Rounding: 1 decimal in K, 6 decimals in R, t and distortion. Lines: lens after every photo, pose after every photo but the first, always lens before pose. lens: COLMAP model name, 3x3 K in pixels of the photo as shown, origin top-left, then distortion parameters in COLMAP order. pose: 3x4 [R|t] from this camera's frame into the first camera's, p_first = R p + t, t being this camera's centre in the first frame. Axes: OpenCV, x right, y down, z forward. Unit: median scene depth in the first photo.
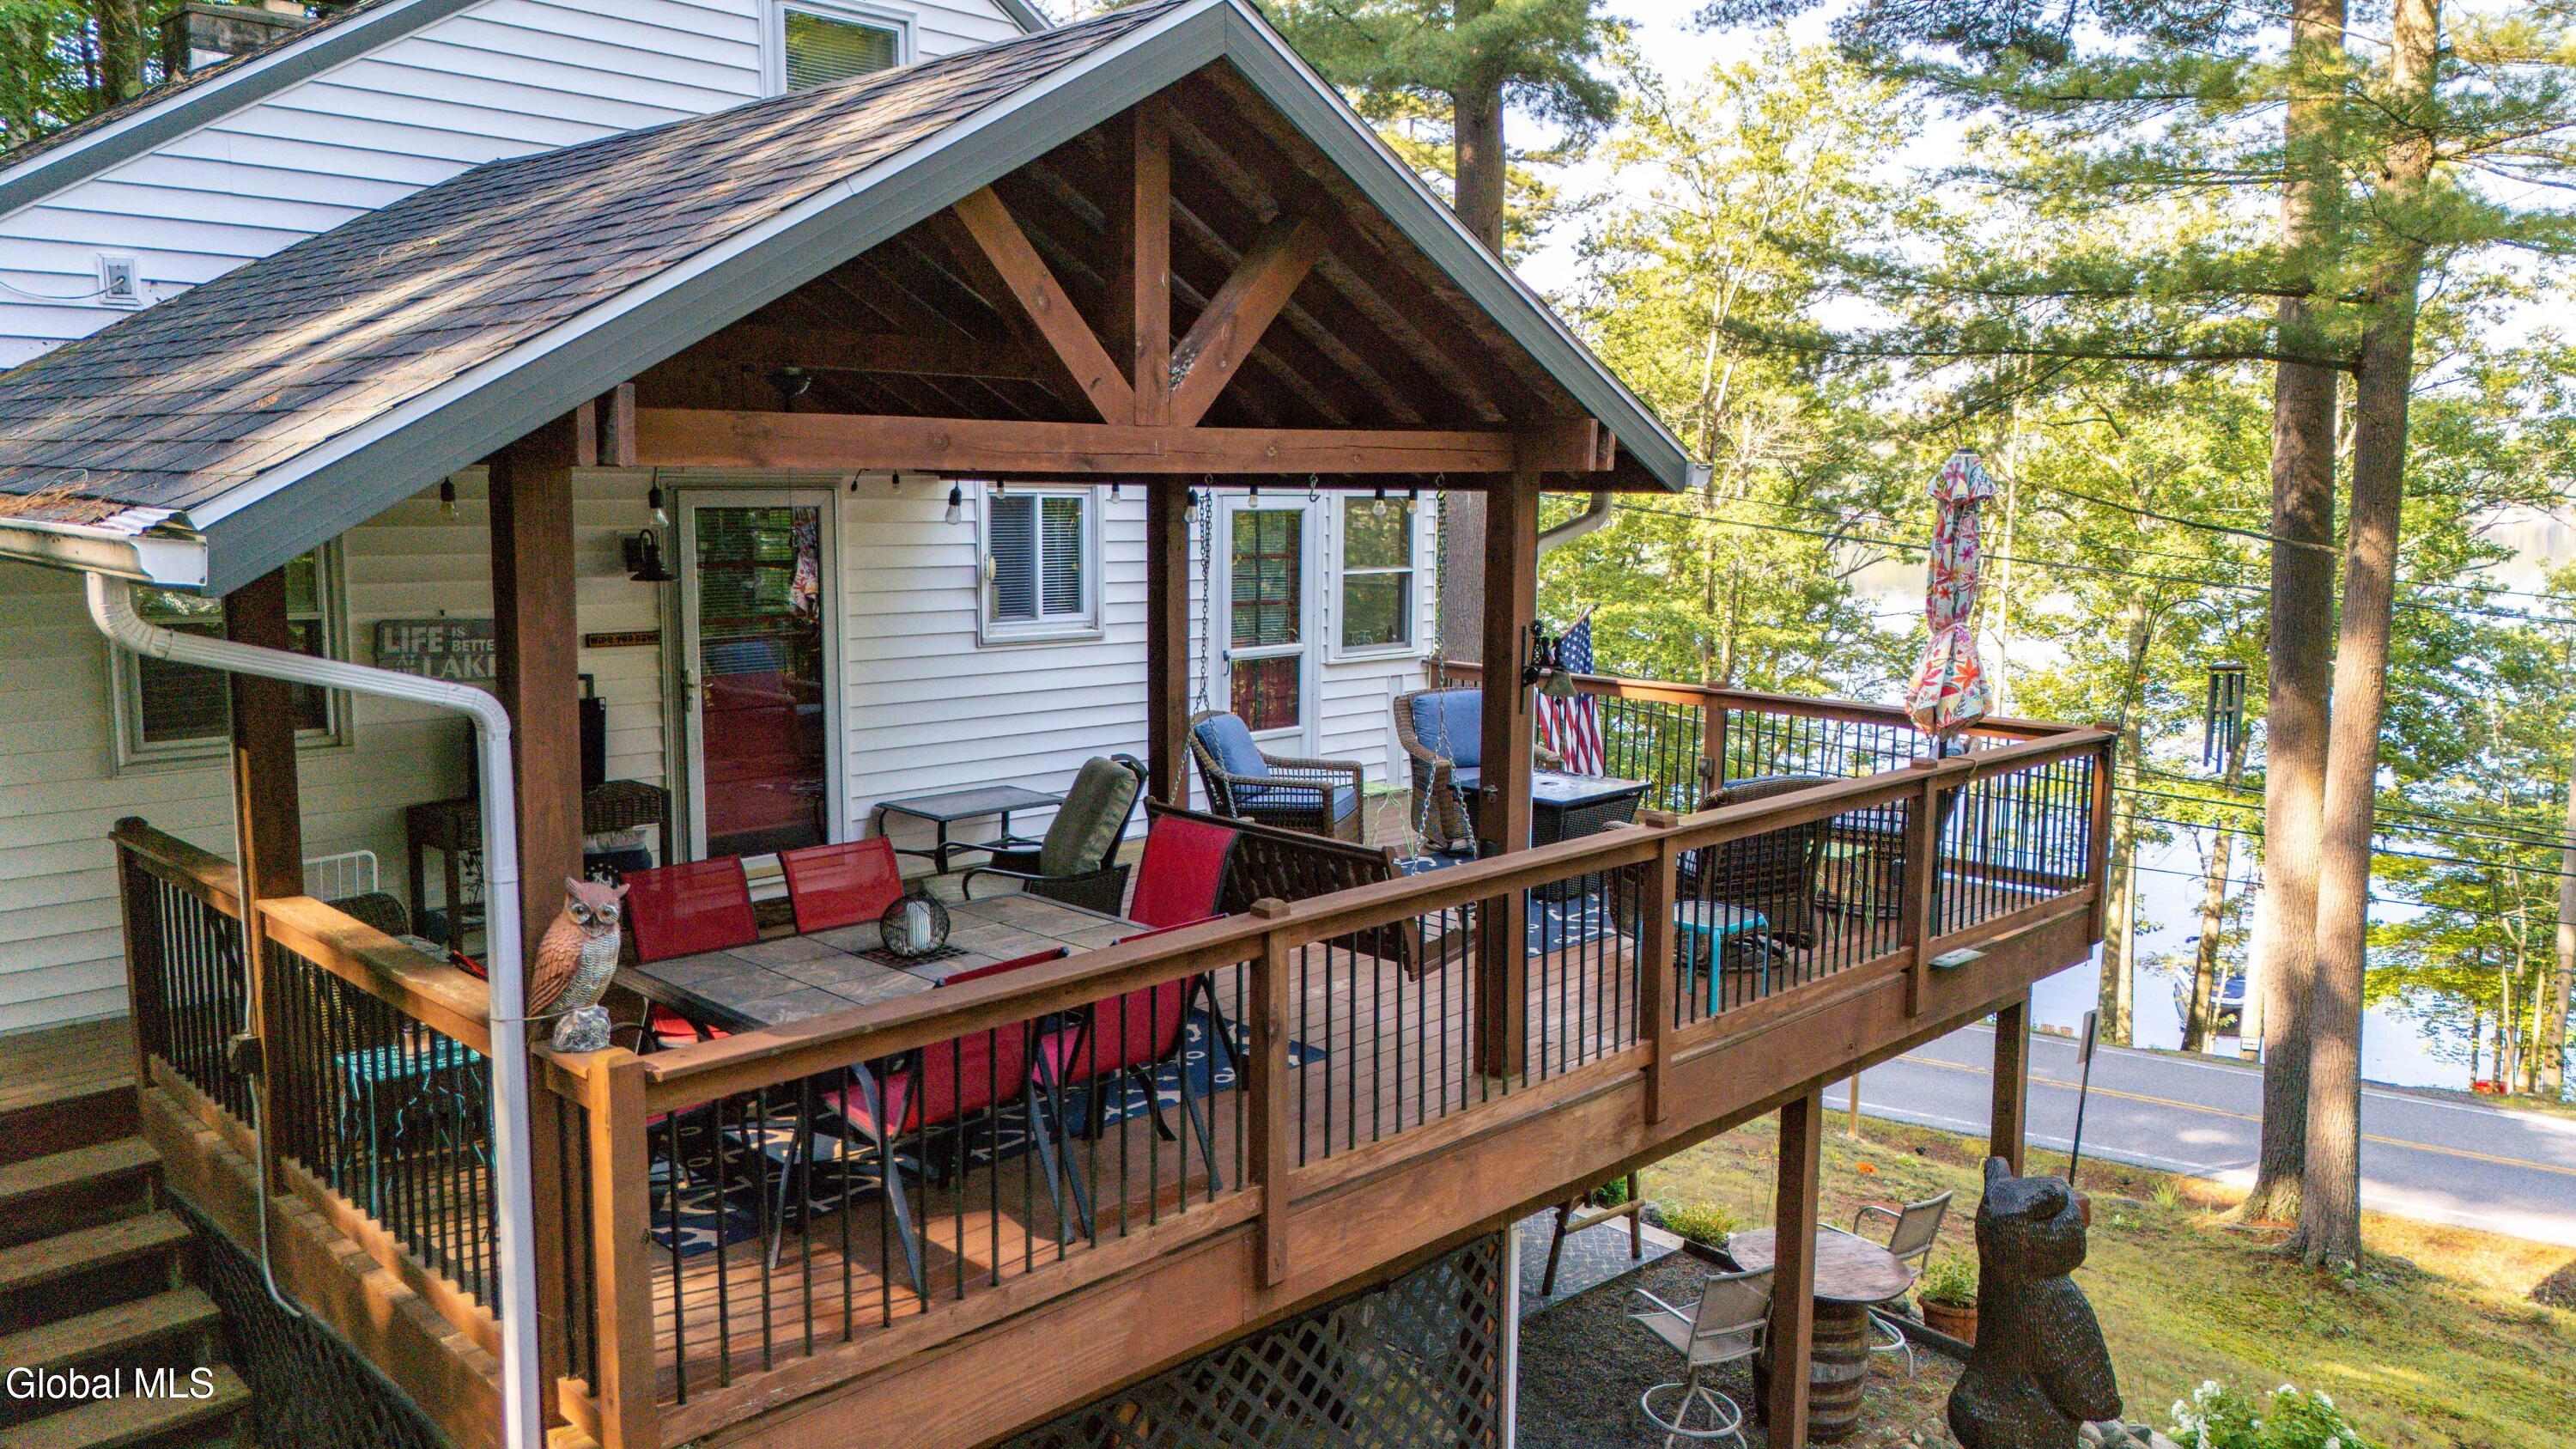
lens RADIAL K [[1885.5, 0, 1287.2], [0, 1885.5, 710.2], [0, 0, 1]] dist [0.078845, -0.068637]
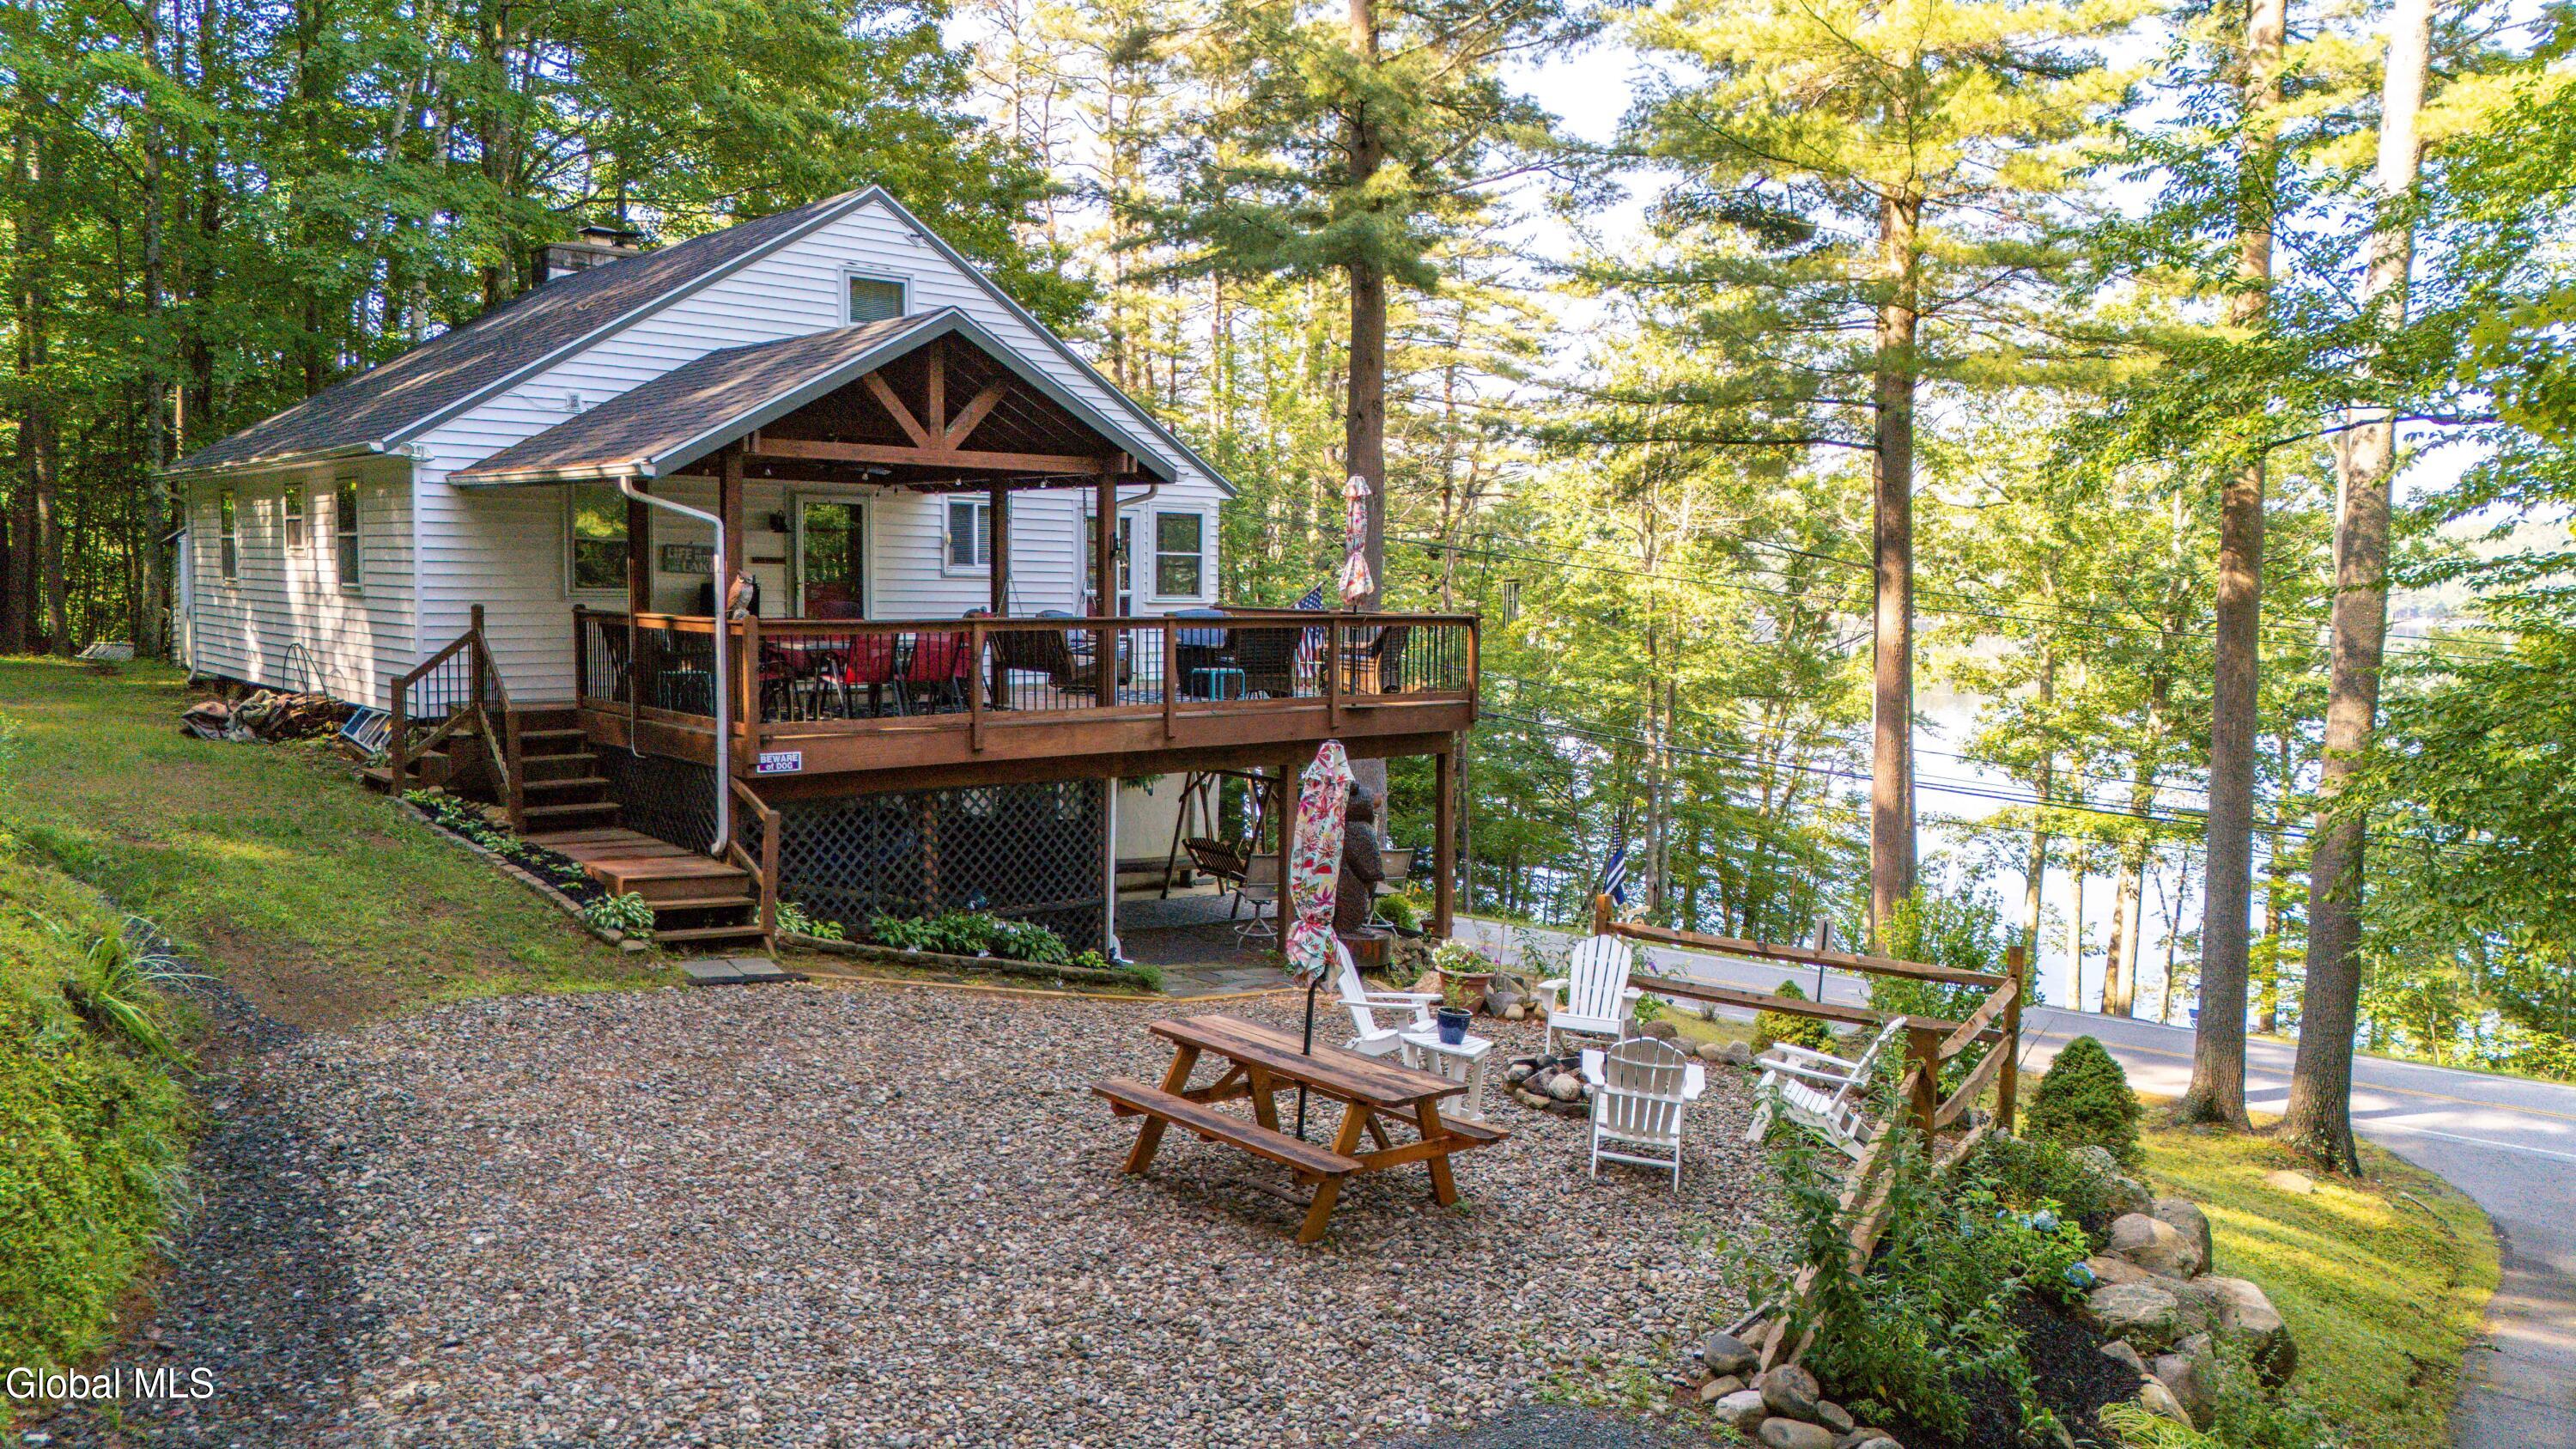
lens RADIAL K [[1885.5, 0, 1287.2], [0, 1885.5, 710.2], [0, 0, 1]] dist [0.078845, -0.068637]
pose [[0.996106, 0.010622, -0.087517, 0.536483], [-0.015234, 0.998521, -0.052193, 0.292052], [0.086833, 0.053323, 0.994795, -1.360747]]
